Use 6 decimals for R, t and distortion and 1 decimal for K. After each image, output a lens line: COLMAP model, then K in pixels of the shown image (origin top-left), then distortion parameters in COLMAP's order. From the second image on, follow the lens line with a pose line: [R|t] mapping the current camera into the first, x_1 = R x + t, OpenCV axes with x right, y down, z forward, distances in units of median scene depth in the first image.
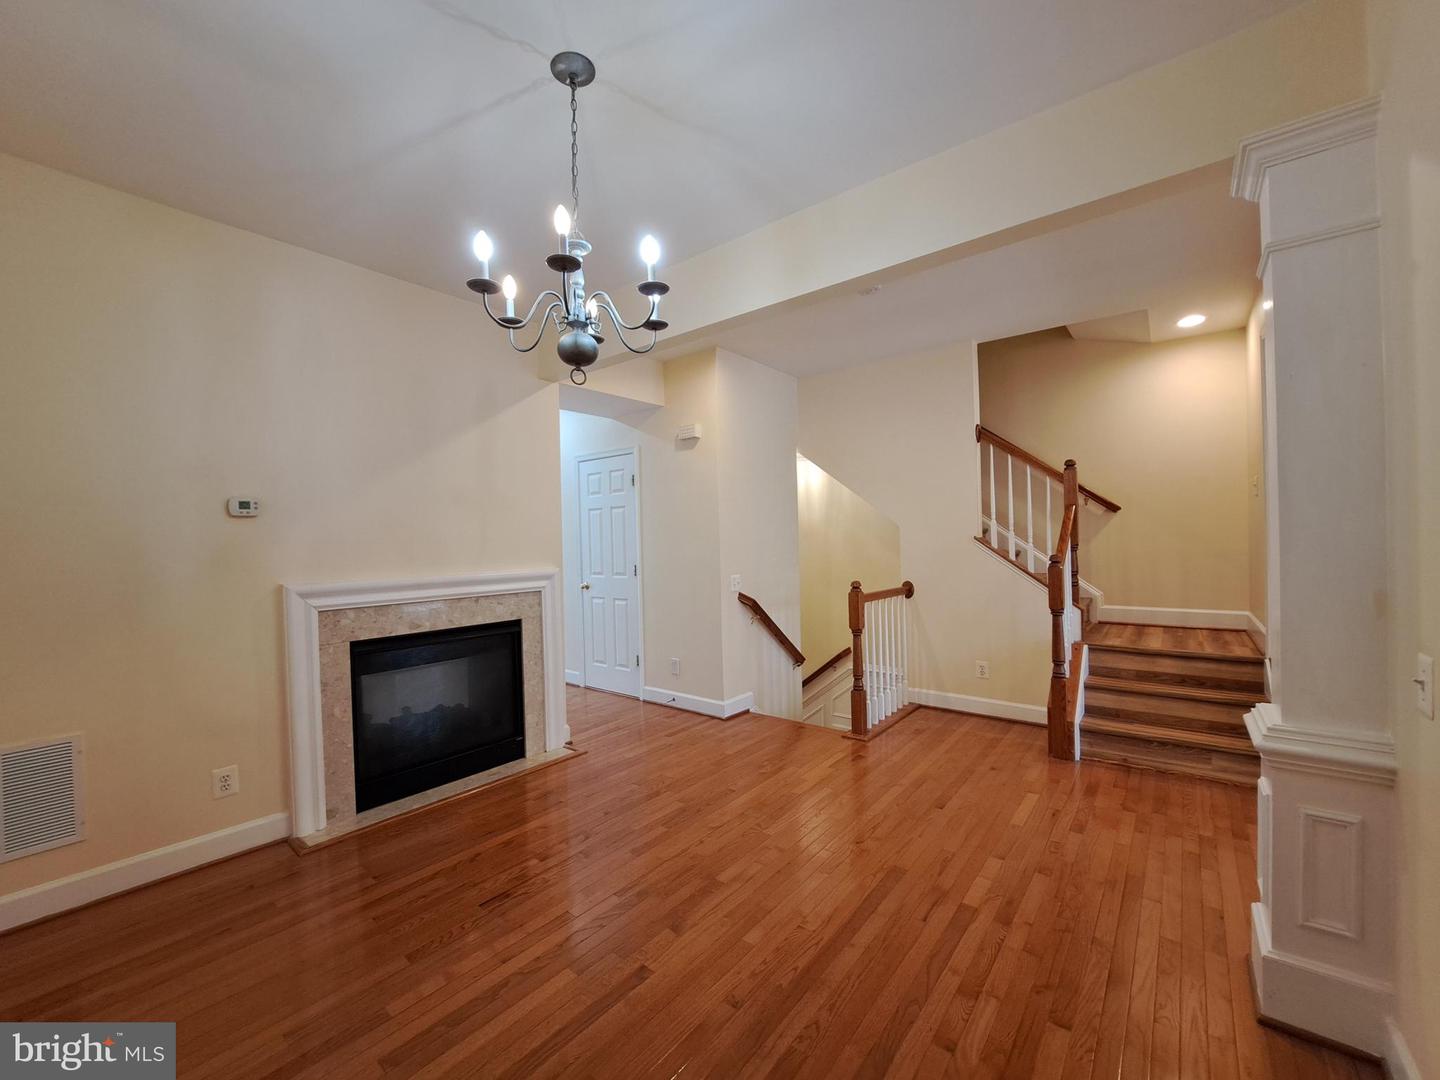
lens RADIAL K [[578.9, 0, 722.5], [0, 578.9, 540.2], [0, 0, 1]] dist [-0.018382, 0.000996]
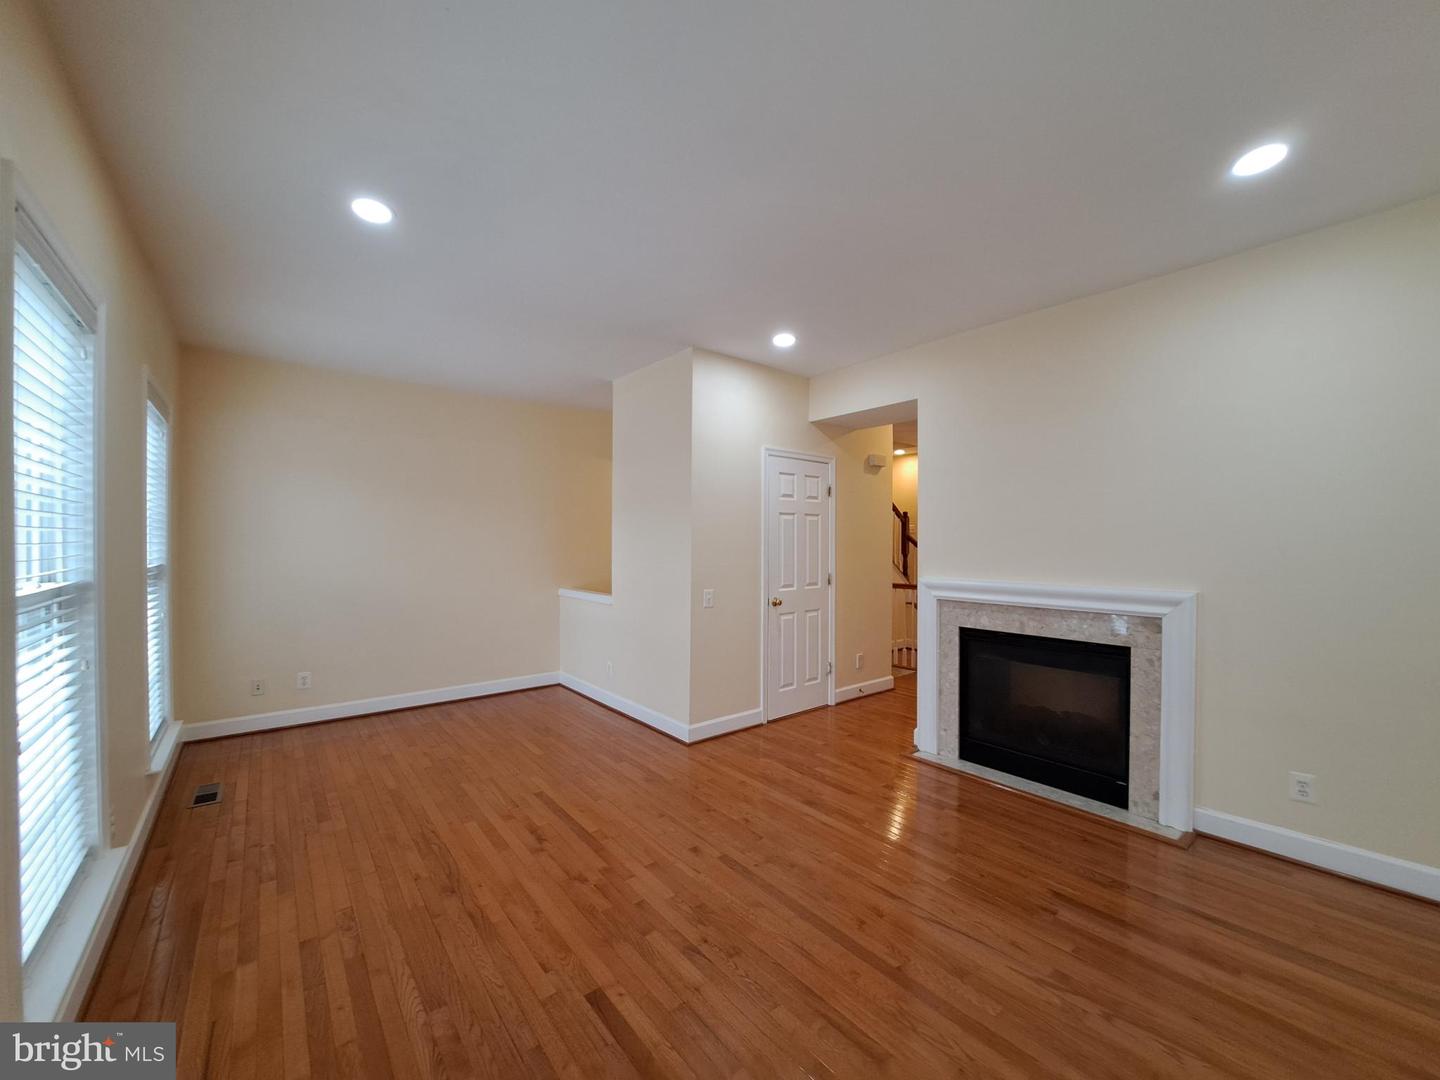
lens RADIAL K [[578.9, 0, 715.6], [0, 578.9, 540.8], [0, 0, 1]] dist [-0.018382, 0.000996]
pose [[-0.212073, 0.029744, -0.976801, 0.695776], [0.010859, 0.999547, 0.028079, -0.057221], [0.977194, -0.004652, -0.212299, 0.686254]]
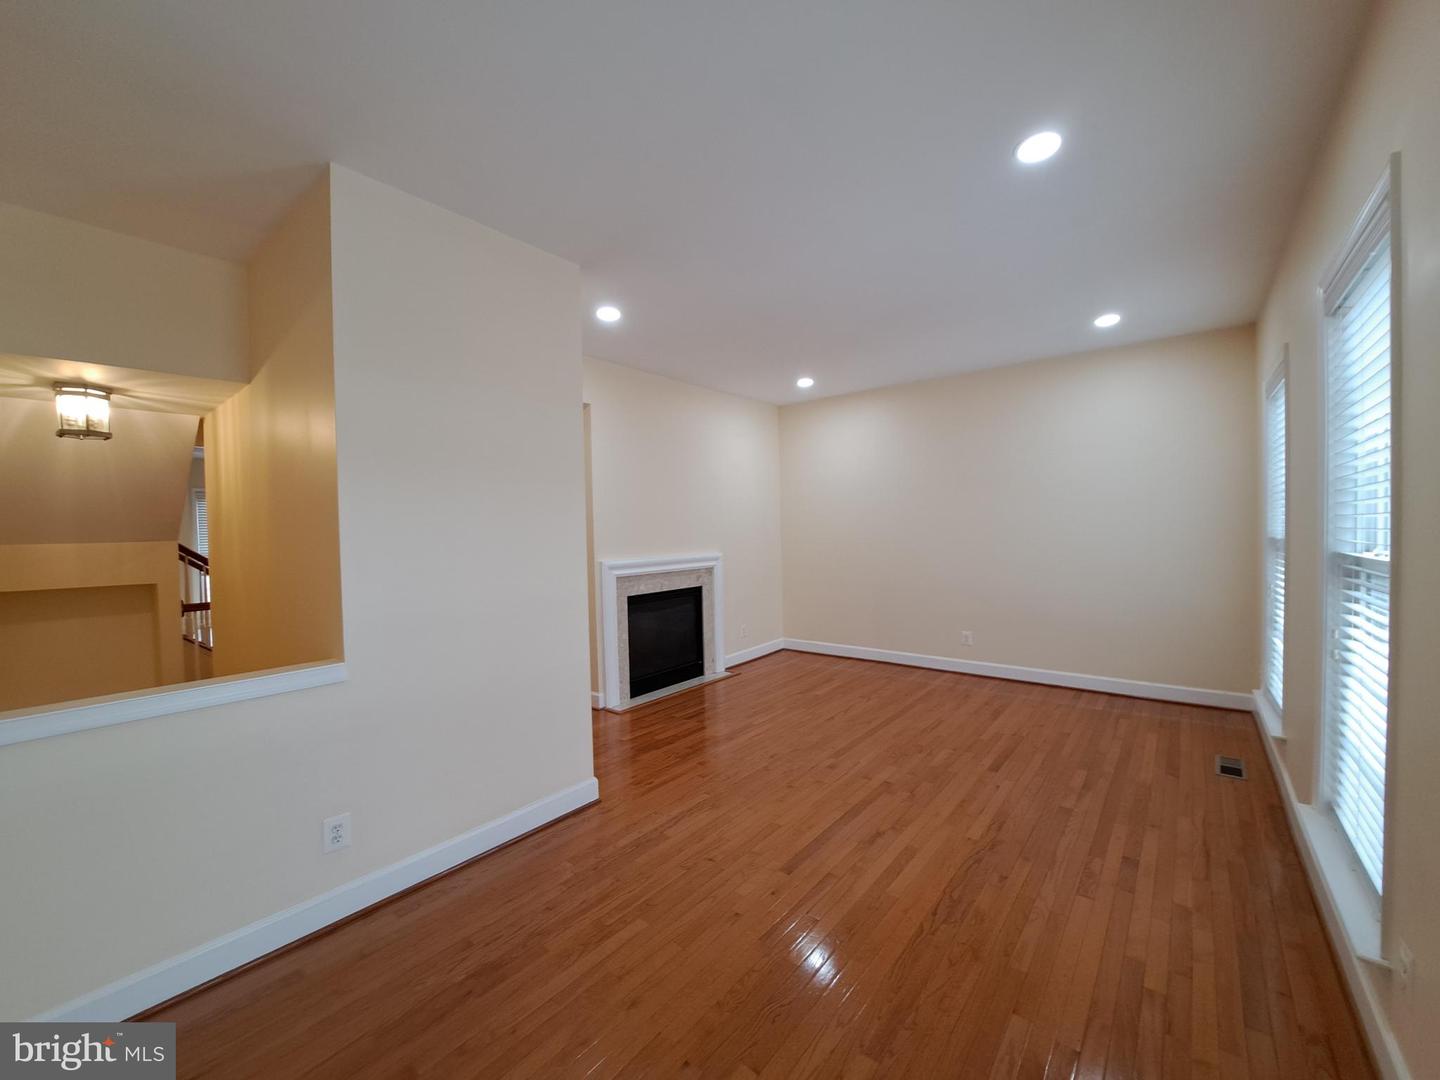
lens RADIAL K [[578.9, 0, 718.3], [0, 578.9, 541.6], [0, 0, 1]] dist [-0.018382, 0.000996]
pose [[0.999952, 0.008985, 0.003781, -0.364960], [-0.009090, 0.999549, 0.028636, -0.030153], [-0.003522, -0.028669, 0.999583, -0.632905]]
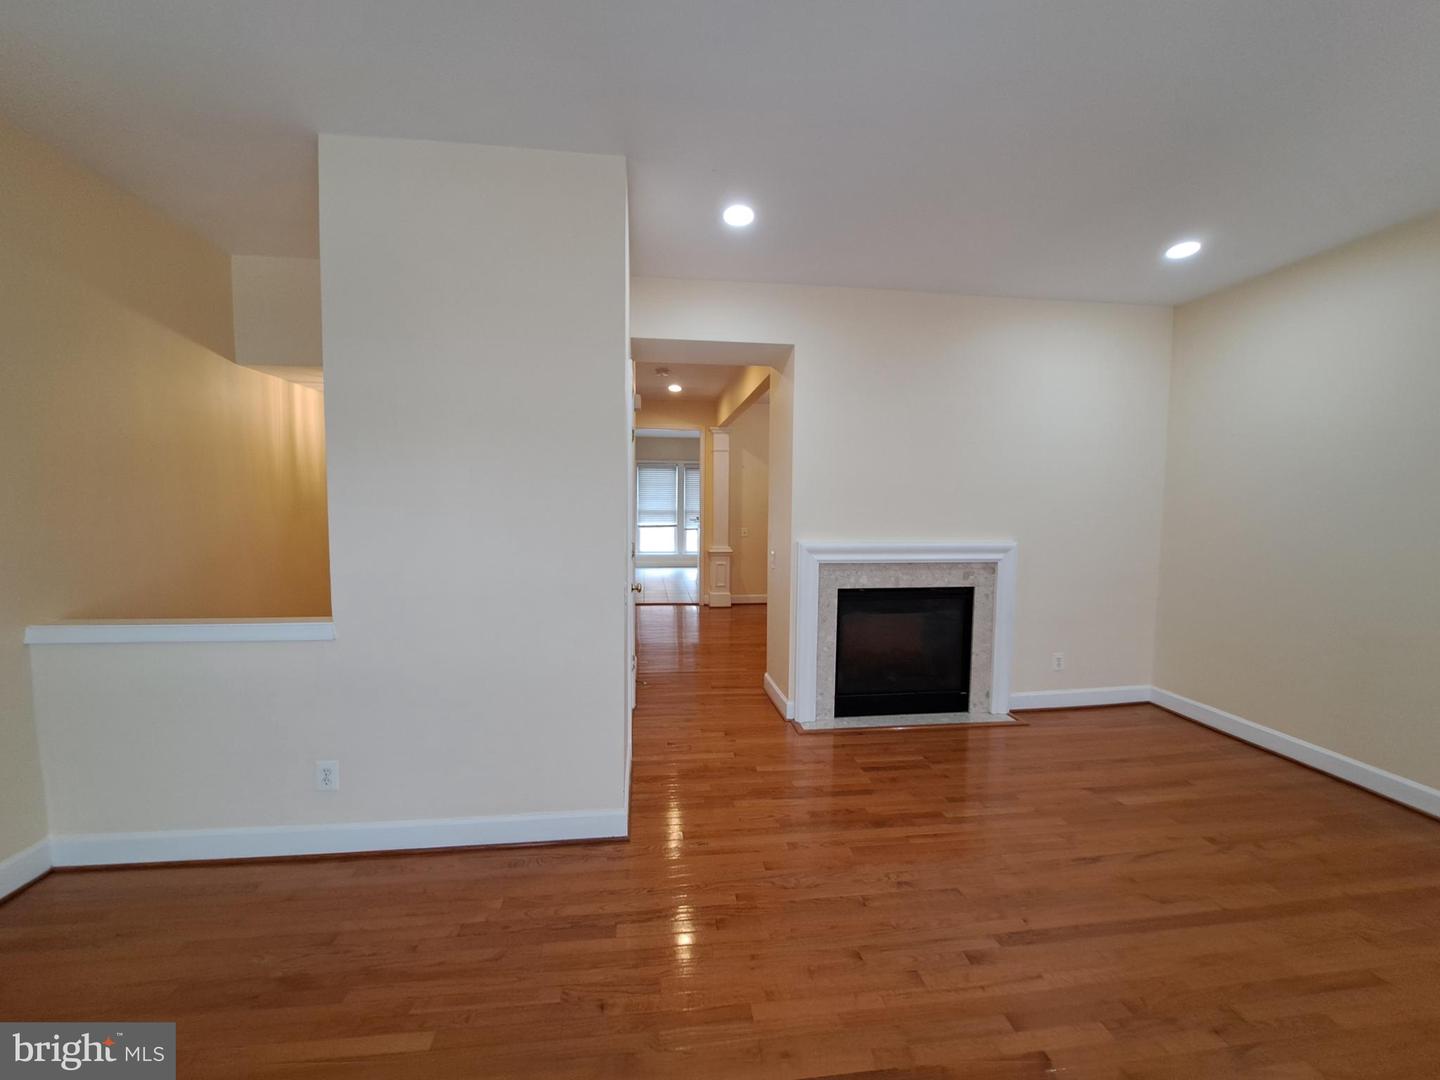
lens RADIAL K [[578.9, 0, 716.5], [0, 578.9, 537.7], [0, 0, 1]] dist [-0.018382, 0.000996]
pose [[0.724615, 0.084648, -0.683936, 0.038474], [-0.028038, 0.995227, 0.093469, -0.050159], [0.688583, -0.048552, 0.723530, -0.128012]]
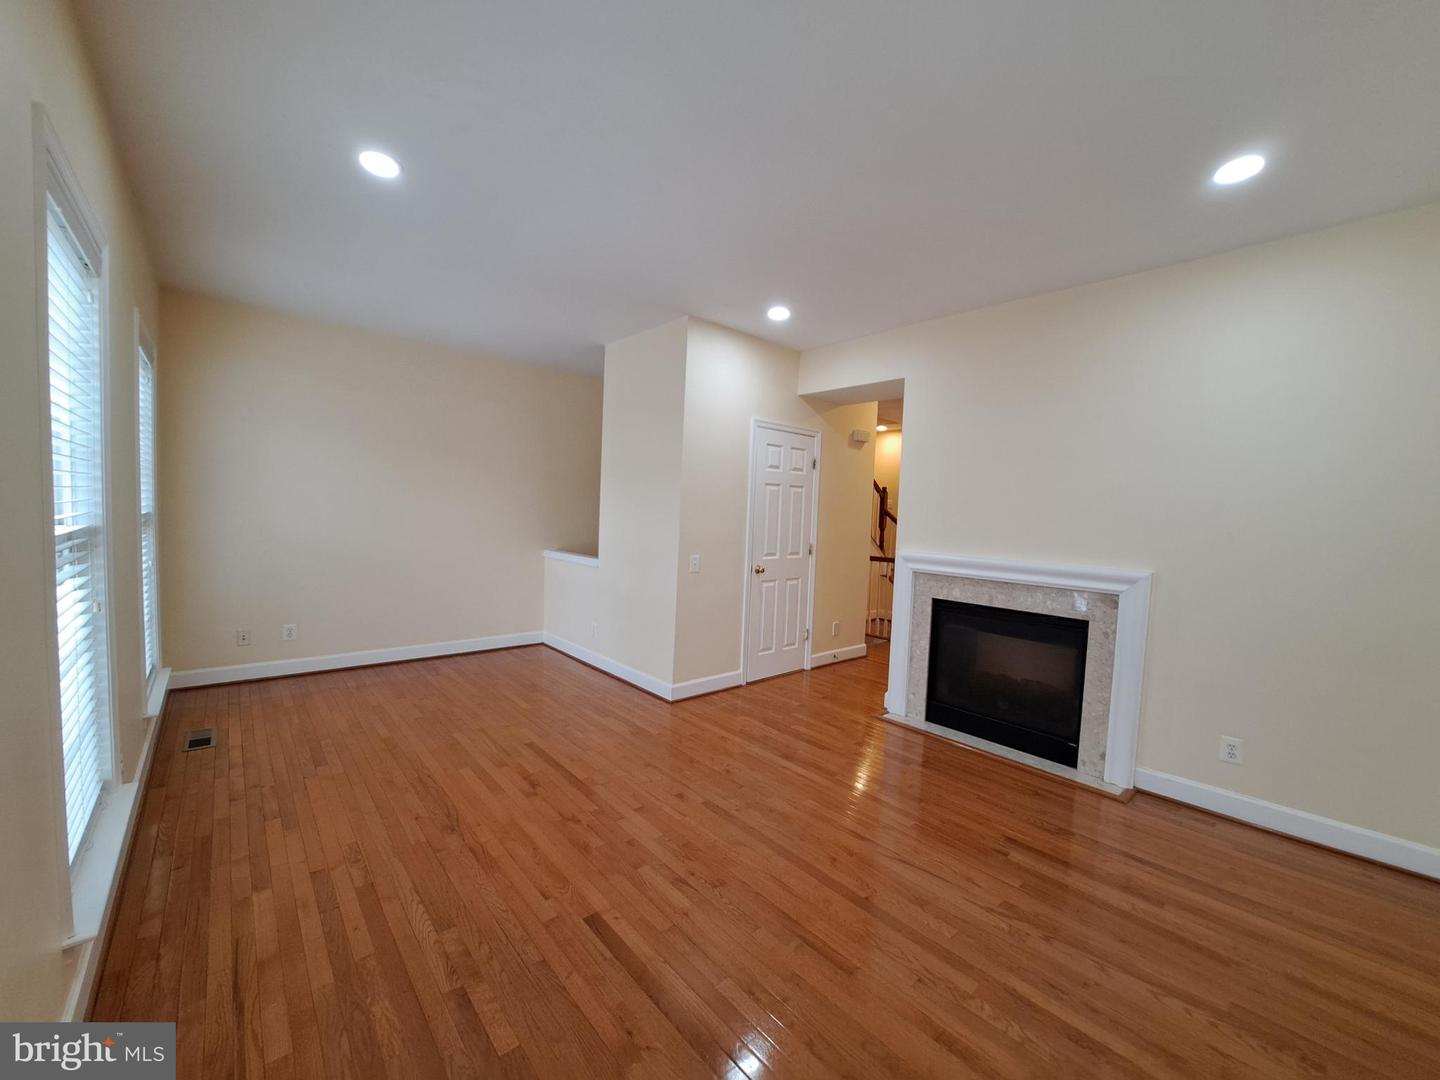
lens RADIAL K [[578.9, 0, 716.0], [0, 578.9, 540.1], [0, 0, 1]] dist [-0.018382, 0.000996]
pose [[-0.172499, 0.075340, -0.982124, 0.741267], [-0.026524, 0.996354, 0.081091, -0.056226], [0.984653, 0.040038, -0.169871, 0.667586]]
